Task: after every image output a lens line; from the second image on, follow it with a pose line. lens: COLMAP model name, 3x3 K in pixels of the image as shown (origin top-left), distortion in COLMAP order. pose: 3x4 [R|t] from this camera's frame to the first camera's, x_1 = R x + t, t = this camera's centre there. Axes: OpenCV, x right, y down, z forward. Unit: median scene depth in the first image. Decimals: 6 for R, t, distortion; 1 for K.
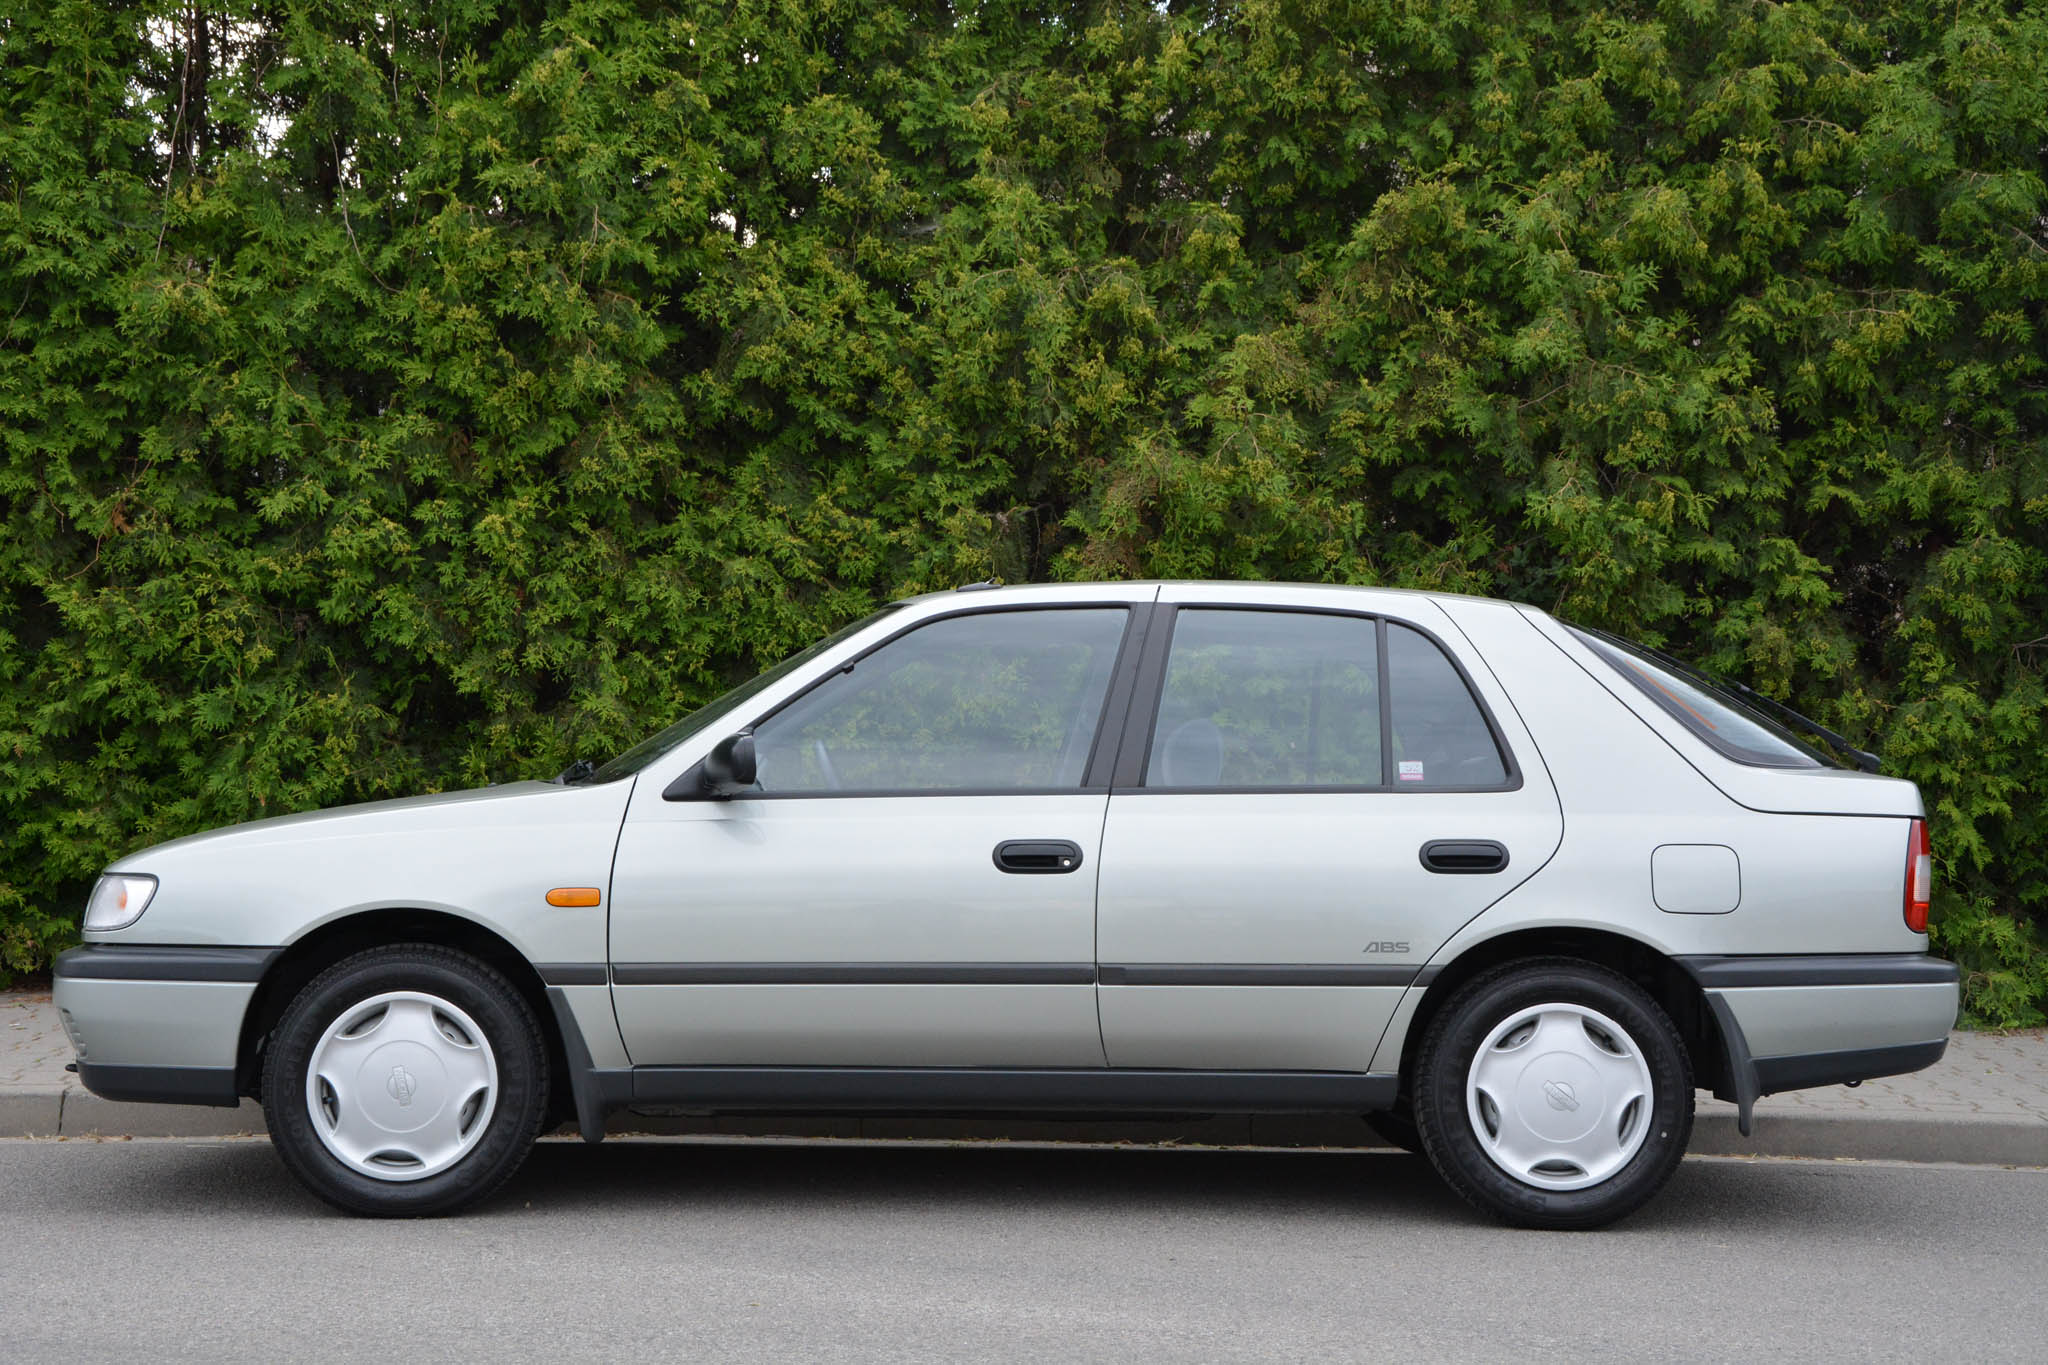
lens RADIAL K [[3513.8, 0, 1023.1], [0, 3513.8, 669.3], [0, 0, 1]] dist [0.289876, 0.000000]
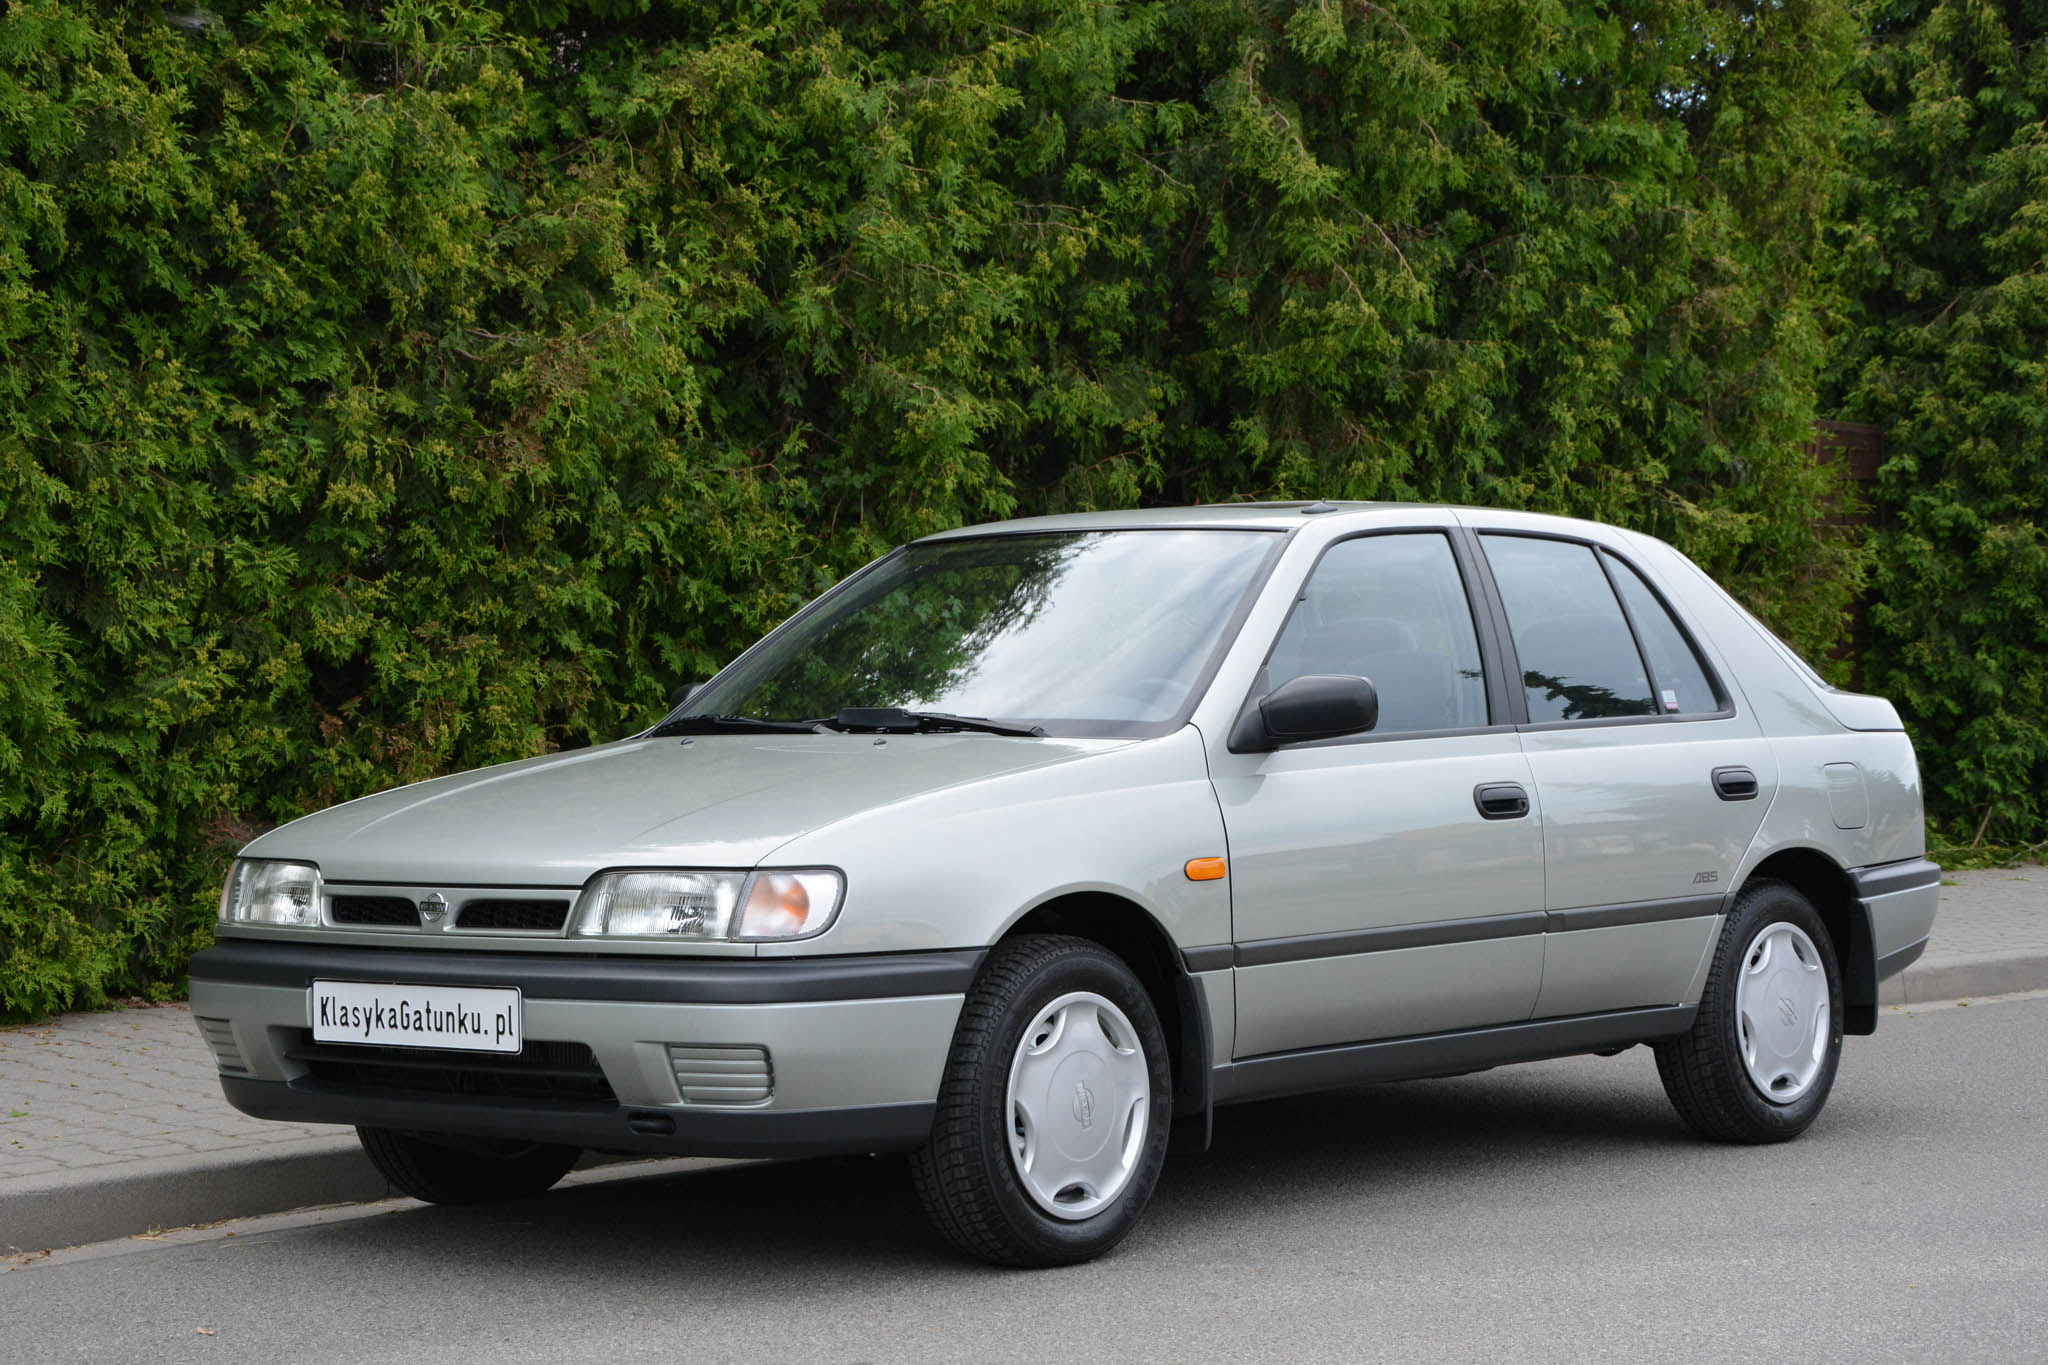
lens RADIAL K [[3936.8, 0, 1007.4], [0, 3936.8, 667.4], [0, 0, 1]] dist [0.349793, 0.000000]
pose [[0.672653, -0.017010, 0.739763, -0.595268], [-0.005535, 0.999592, 0.028017, -0.007727], [-0.739938, -0.022940, 0.672284, 0.268604]]
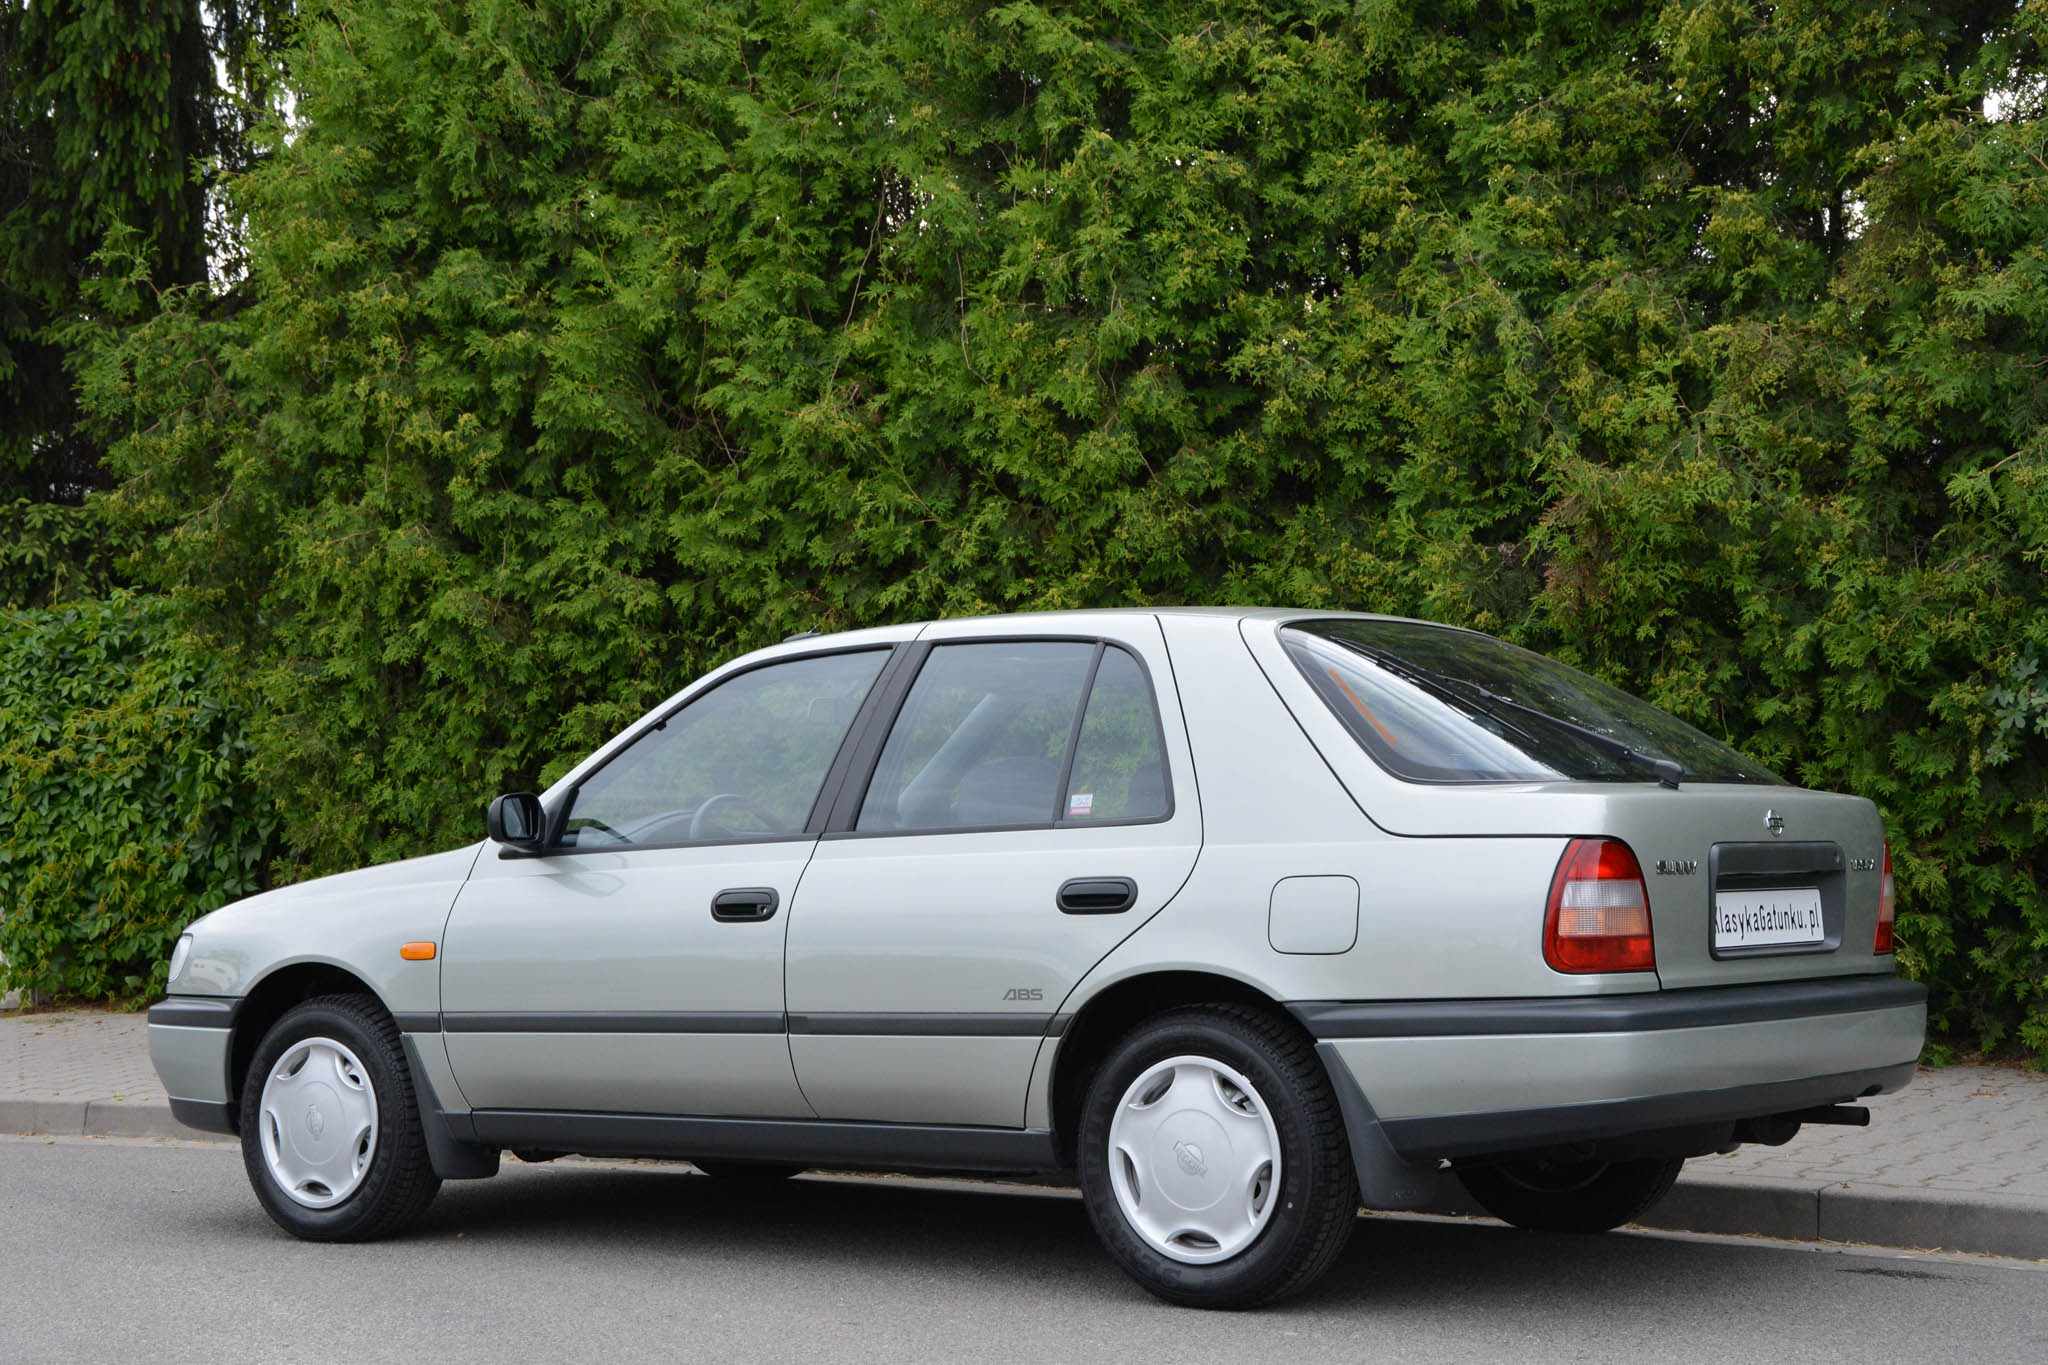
lens RADIAL K [[3268.1, 0, 1016.5], [0, 3268.1, 668.2], [0, 0, 1]] dist [0.215010, 0.000000]
pose [[0.783277, -0.063026, -0.618470, 0.444331], [0.049087, 0.998012, -0.039536, 0.018377], [0.619732, 0.000609, 0.784813, 0.218796]]
